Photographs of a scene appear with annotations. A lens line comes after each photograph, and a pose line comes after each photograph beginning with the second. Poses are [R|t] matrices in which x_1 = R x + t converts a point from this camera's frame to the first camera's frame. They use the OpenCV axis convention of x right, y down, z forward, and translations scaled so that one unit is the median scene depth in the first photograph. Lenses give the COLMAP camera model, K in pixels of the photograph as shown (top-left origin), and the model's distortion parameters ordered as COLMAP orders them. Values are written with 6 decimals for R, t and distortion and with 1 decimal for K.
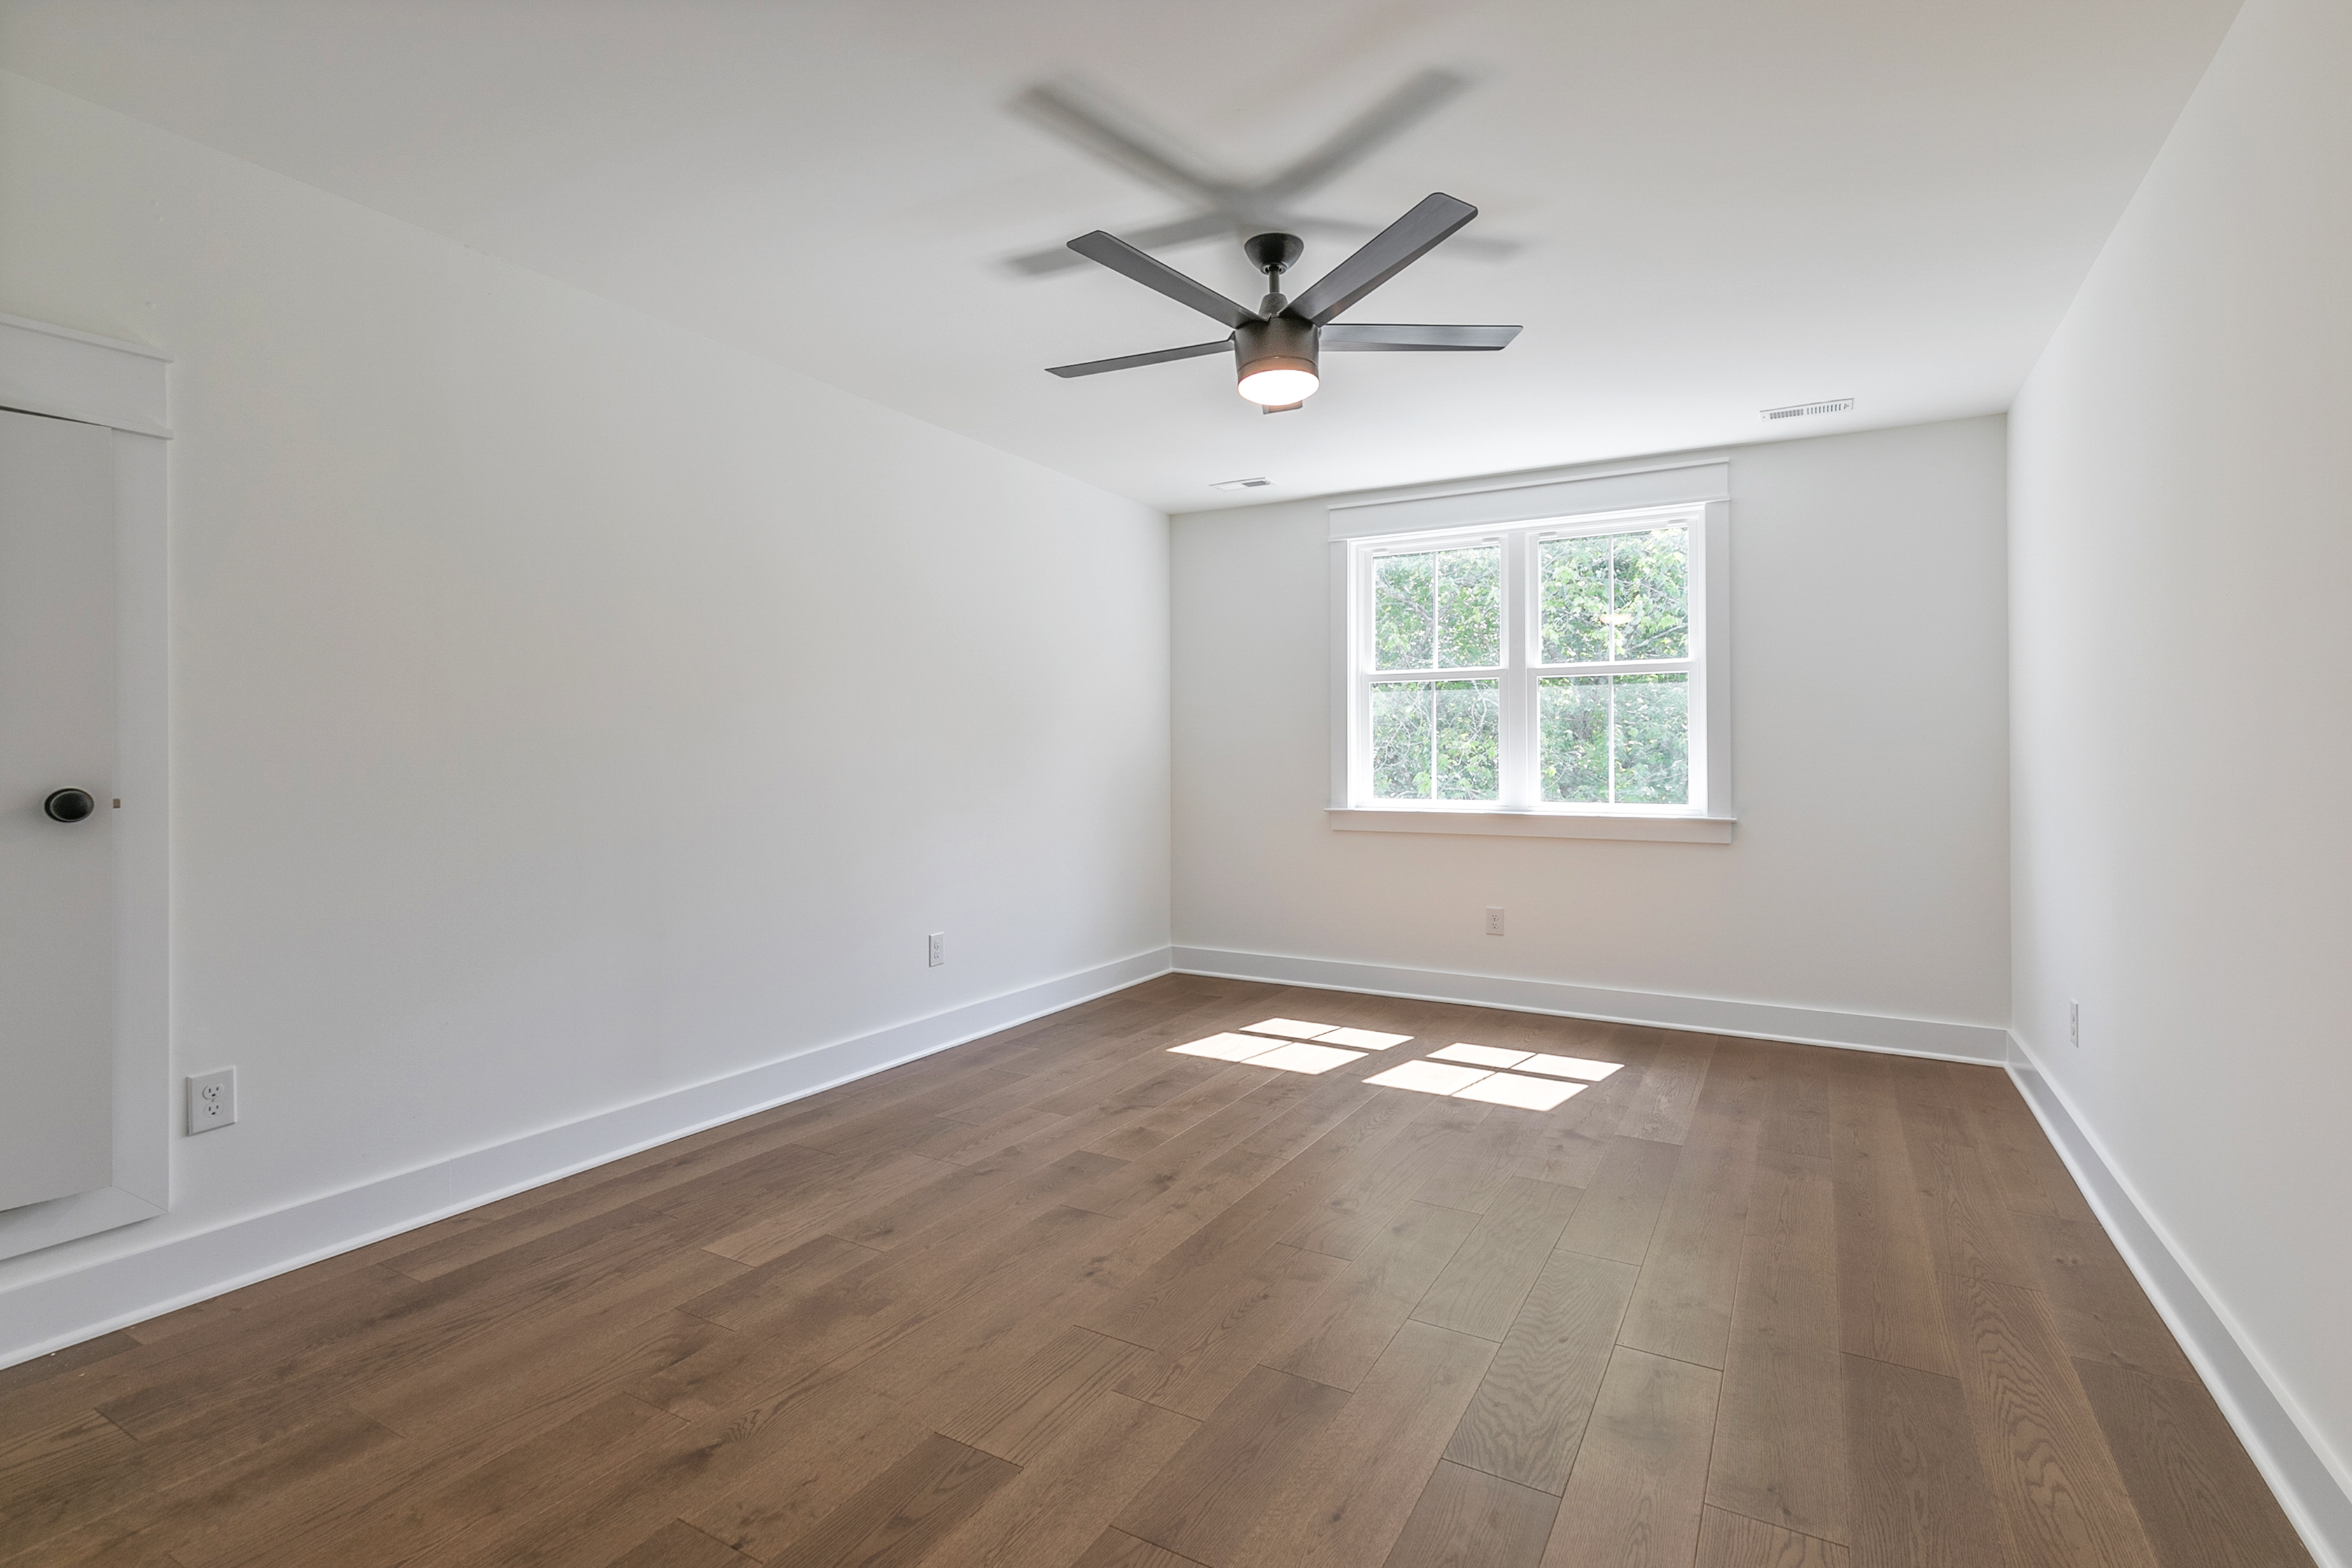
lens RADIAL K [[1073.9, 0, 1182.4], [0, 1073.9, 793.4], [0, 0, 1]] dist [0.002513, -0.000215]
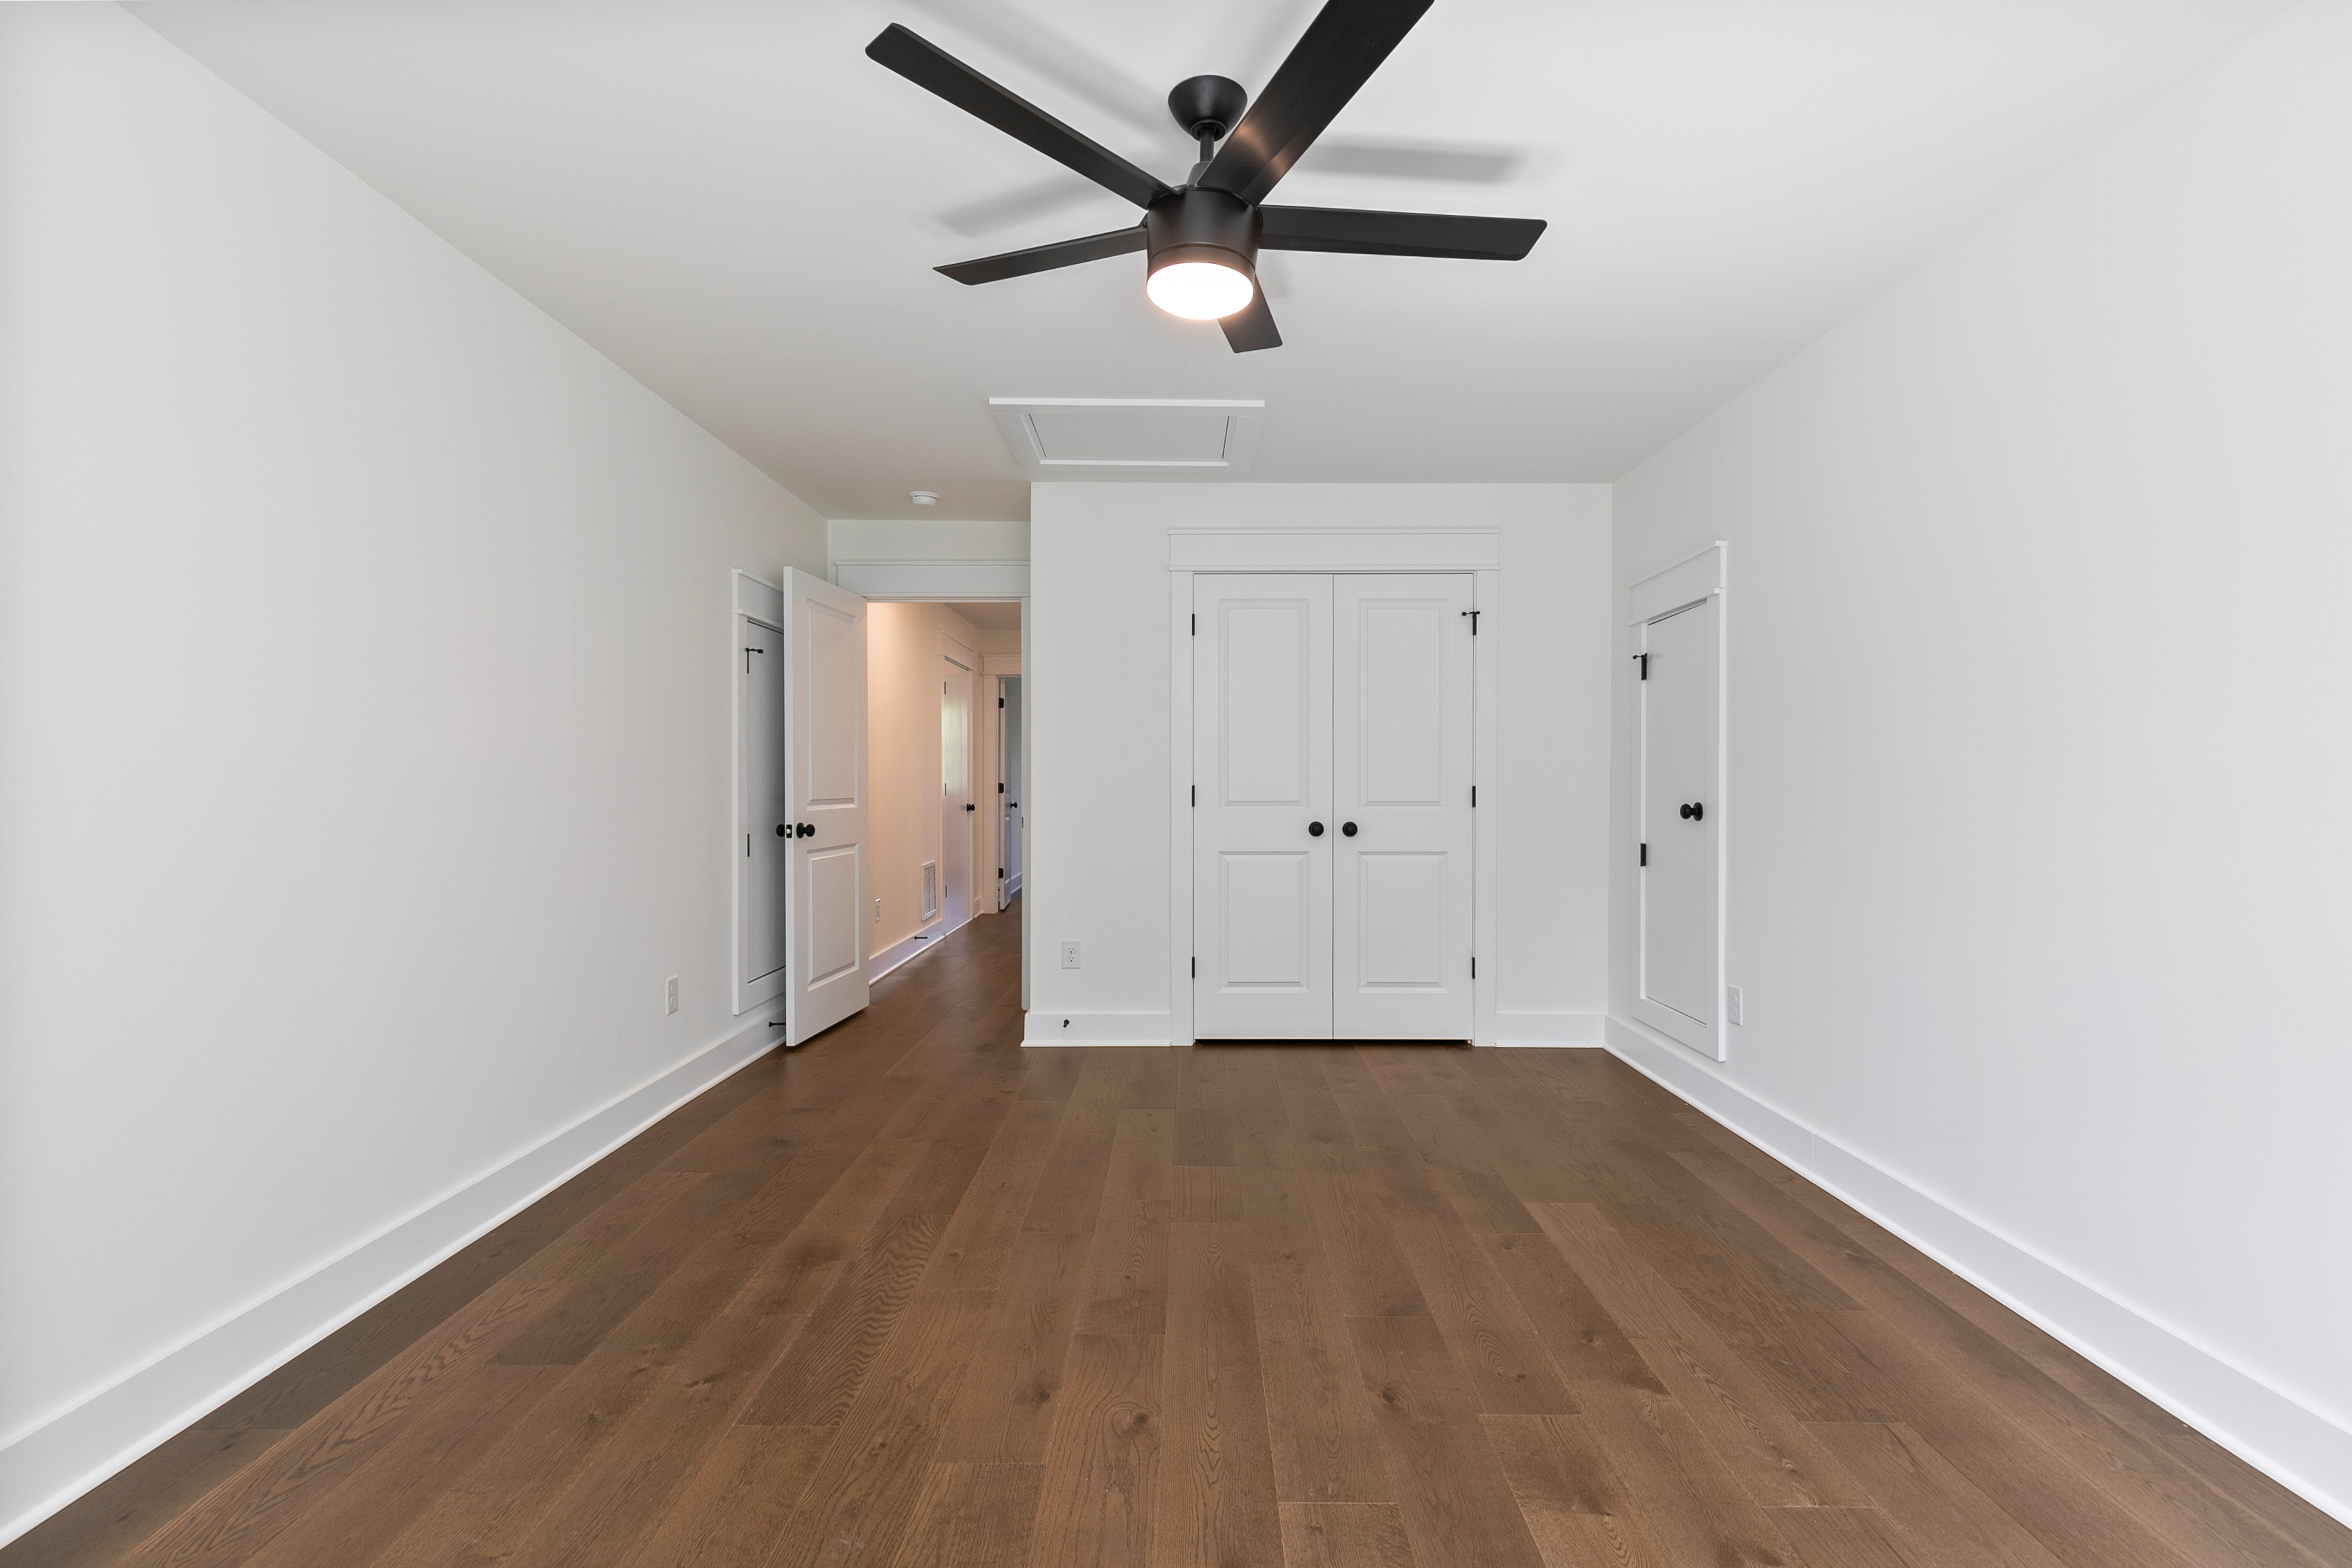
lens RADIAL K [[1073.9, 0, 1182.4], [0, 1073.9, 793.4], [0, 0, 1]] dist [0.002513, -0.000215]
pose [[-0.869289, -0.000666, -0.494304, 0.478098], [-0.022343, 0.999030, 0.037947, -0.051826], [0.493799, 0.044031, -0.868461, 1.645870]]
